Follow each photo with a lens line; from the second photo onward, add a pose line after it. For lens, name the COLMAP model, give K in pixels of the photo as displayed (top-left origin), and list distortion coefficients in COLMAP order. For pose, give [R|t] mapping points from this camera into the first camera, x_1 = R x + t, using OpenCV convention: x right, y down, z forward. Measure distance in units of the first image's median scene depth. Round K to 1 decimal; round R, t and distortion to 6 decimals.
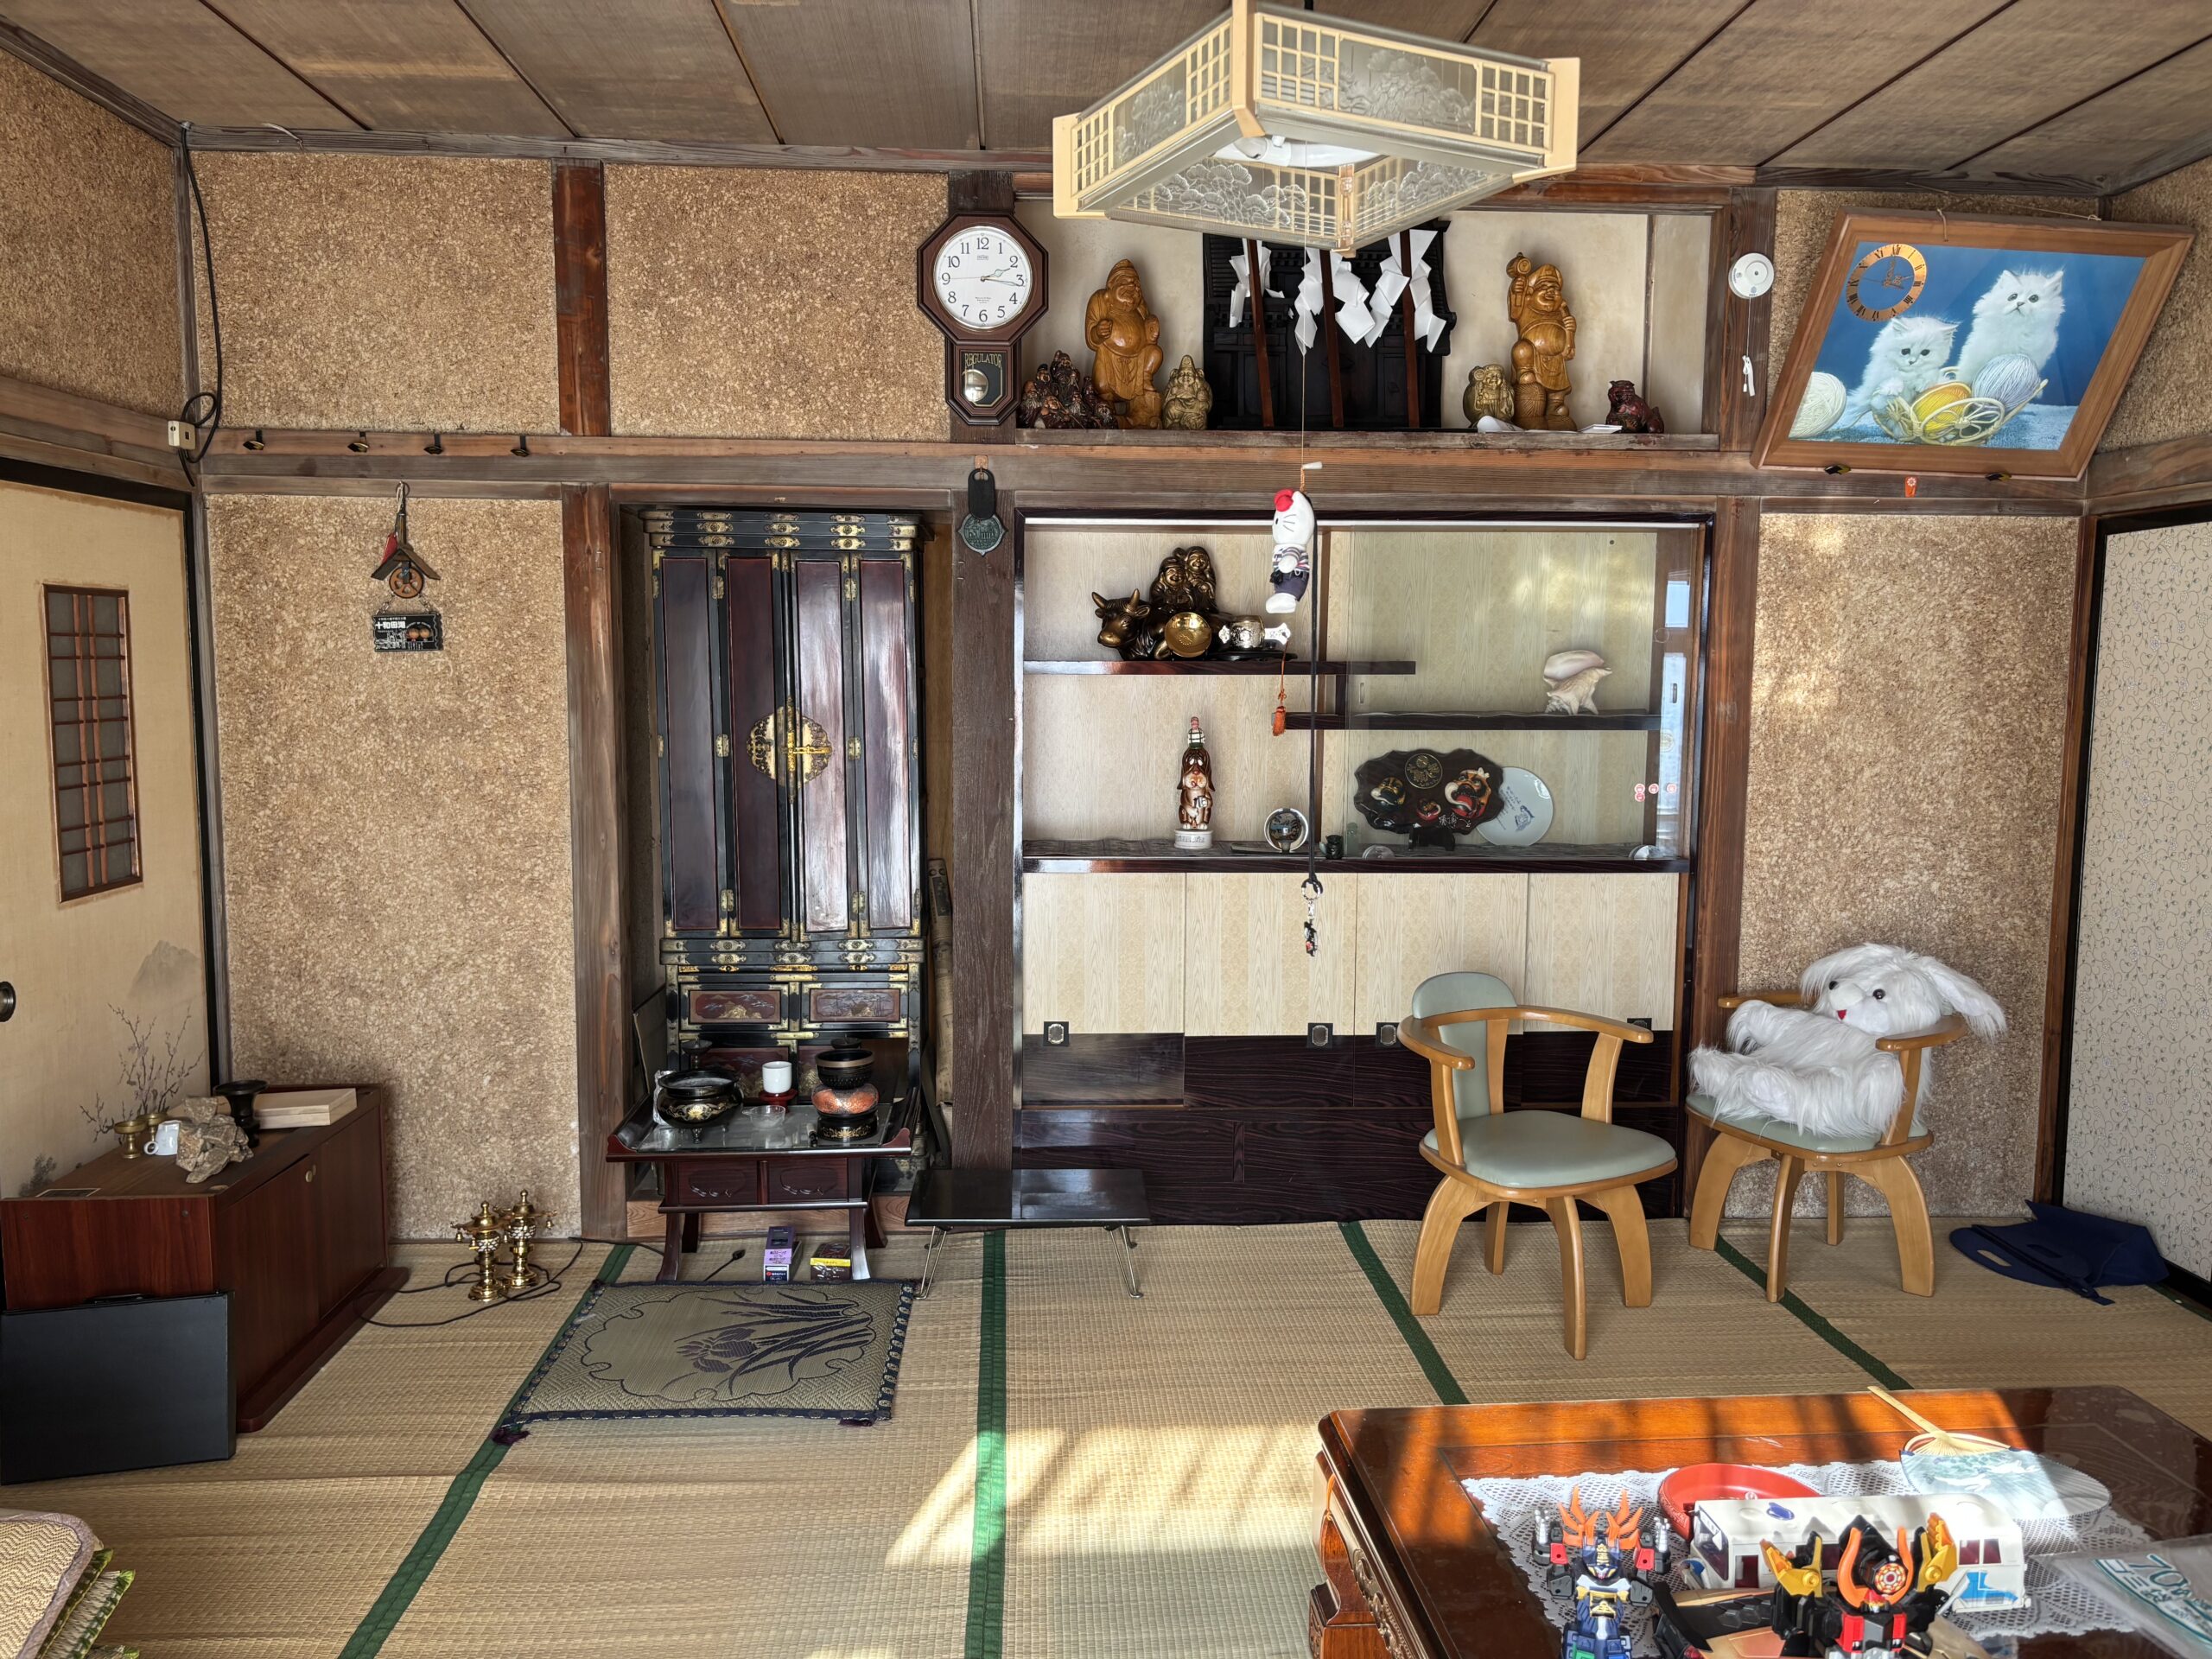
lens RADIAL K [[1647.2, 0, 1106.0], [0, 1647.2, 829.5], [0, 0, 1]] dist [-0.001812, -0.000115]
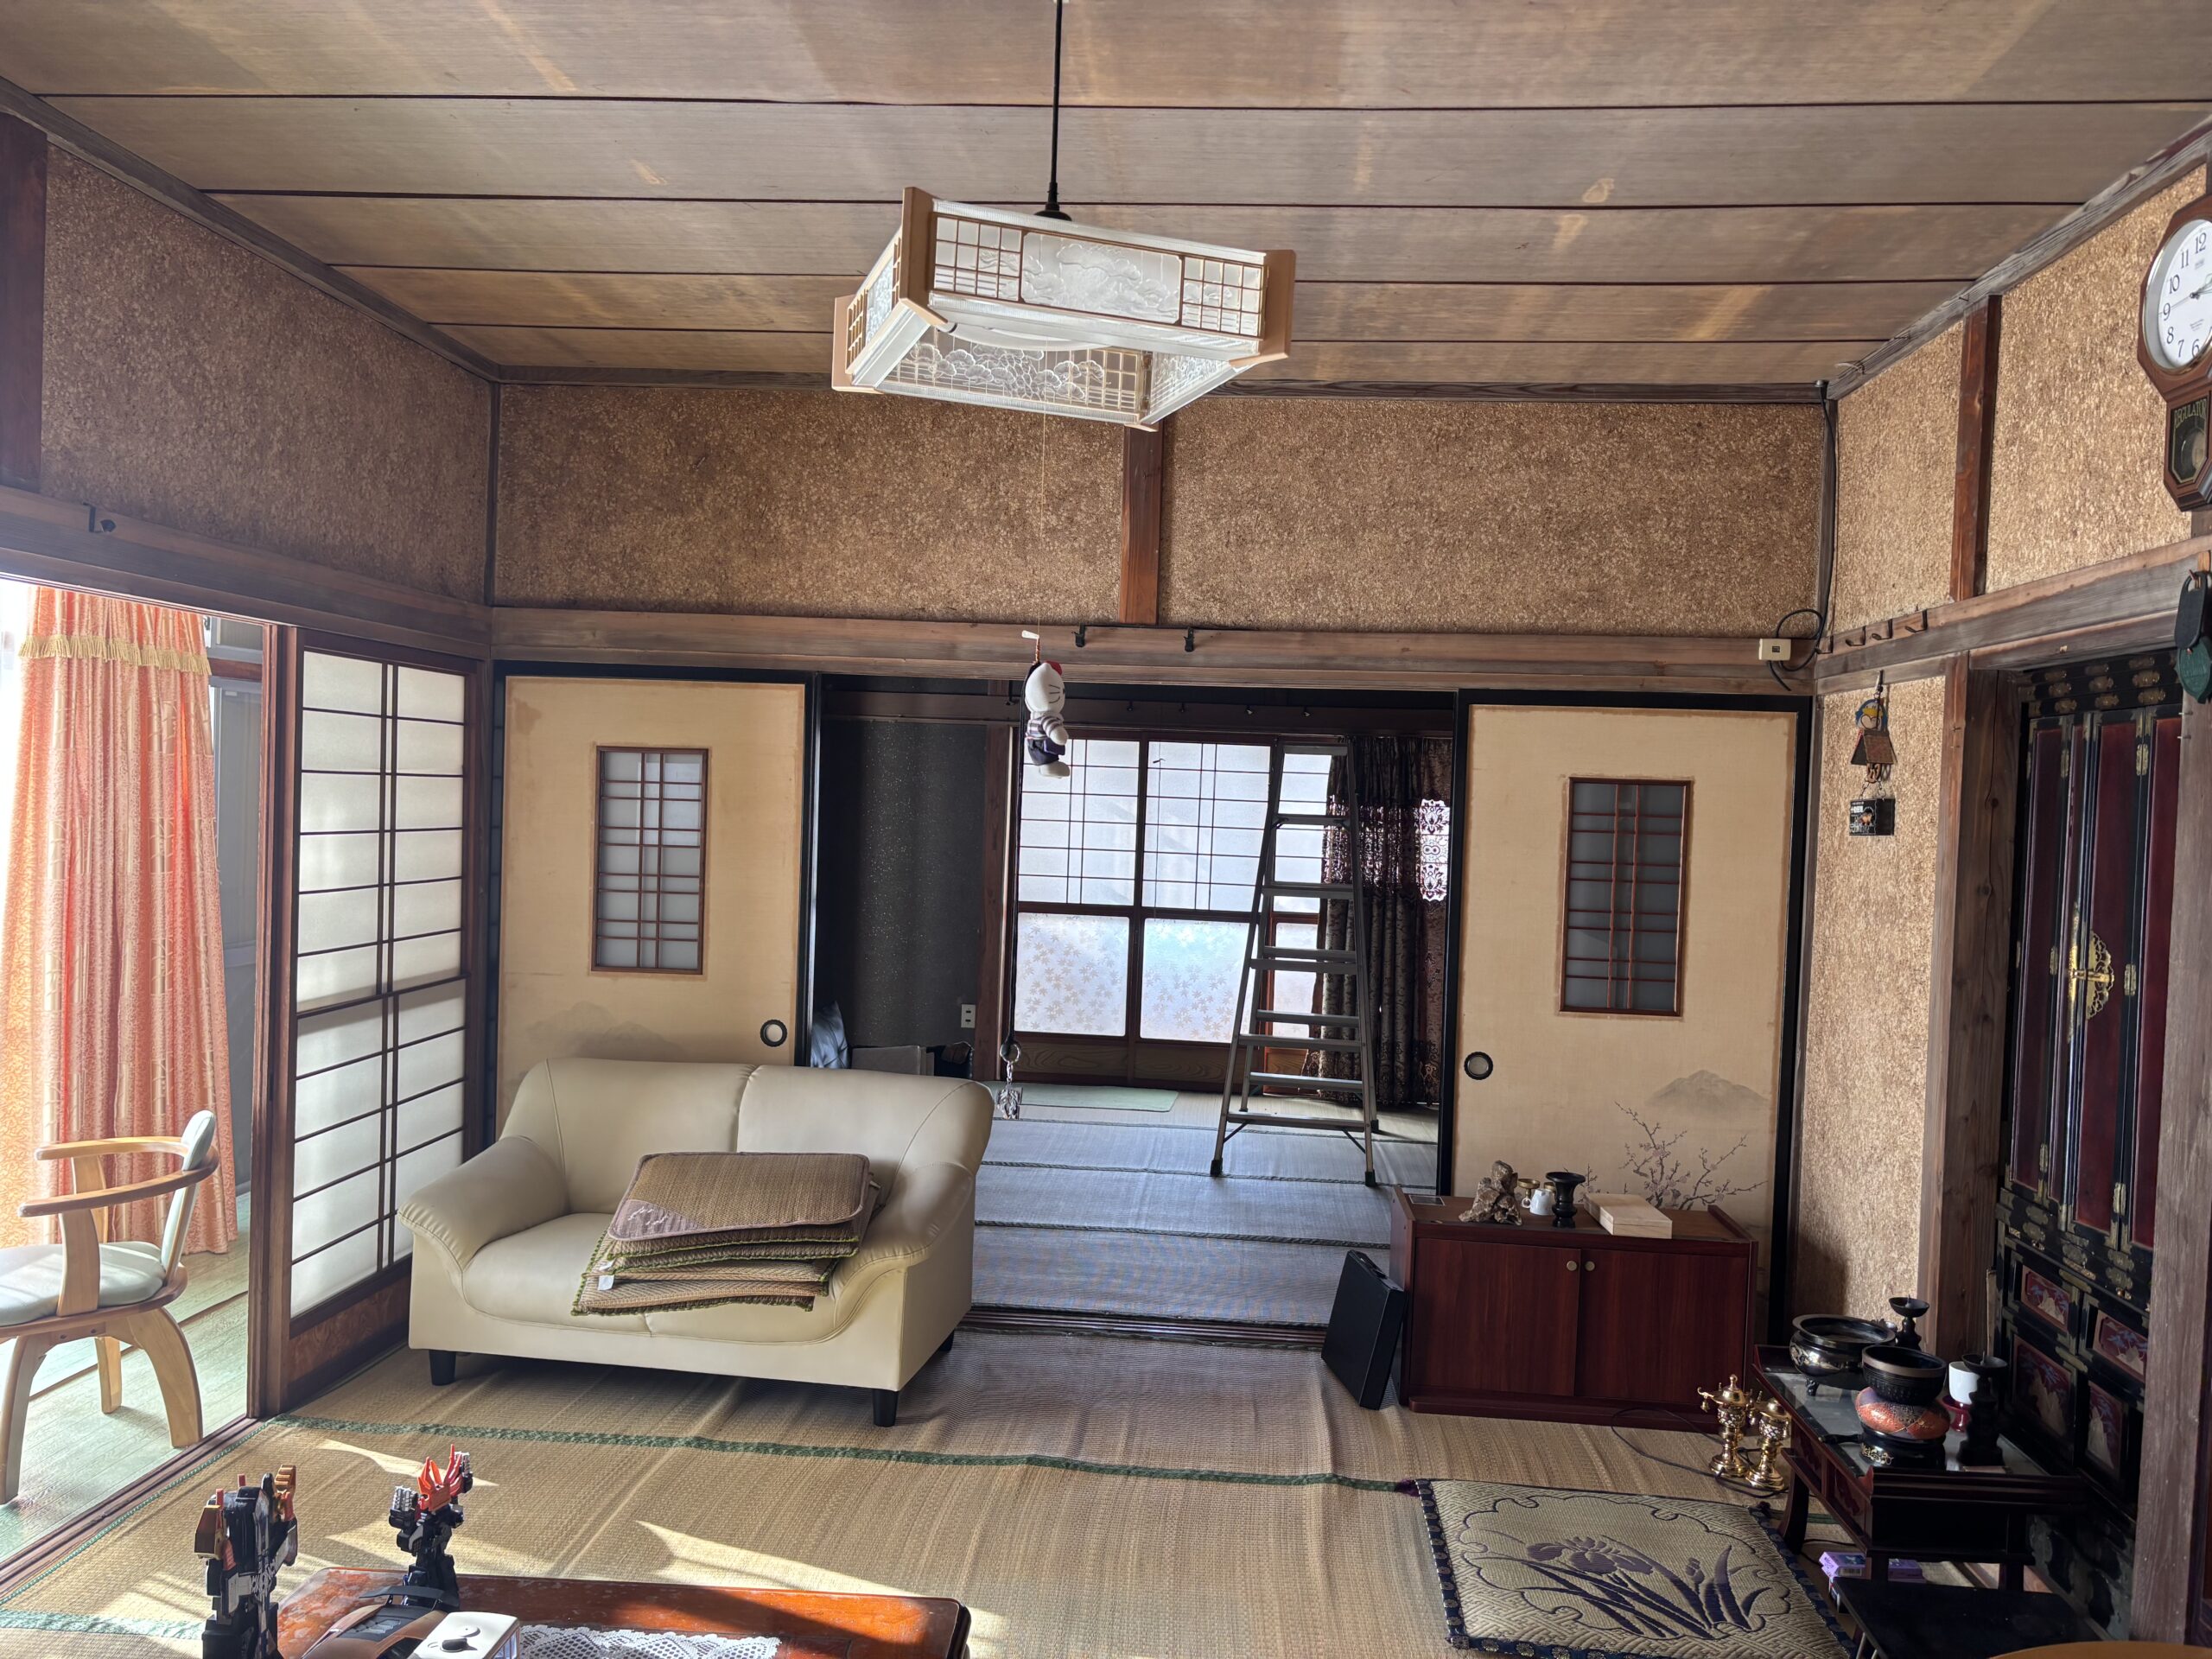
lens RADIAL K [[1647.2, 0, 1106.0], [0, 1647.2, 829.5], [0, 0, 1]] dist [-0.001812, -0.000115]
pose [[-0.131601, 0.011921, -0.991231, 0.735866], [-0.138525, 0.989895, 0.030296, -0.091100], [0.981576, 0.141297, -0.128620, 0.777274]]
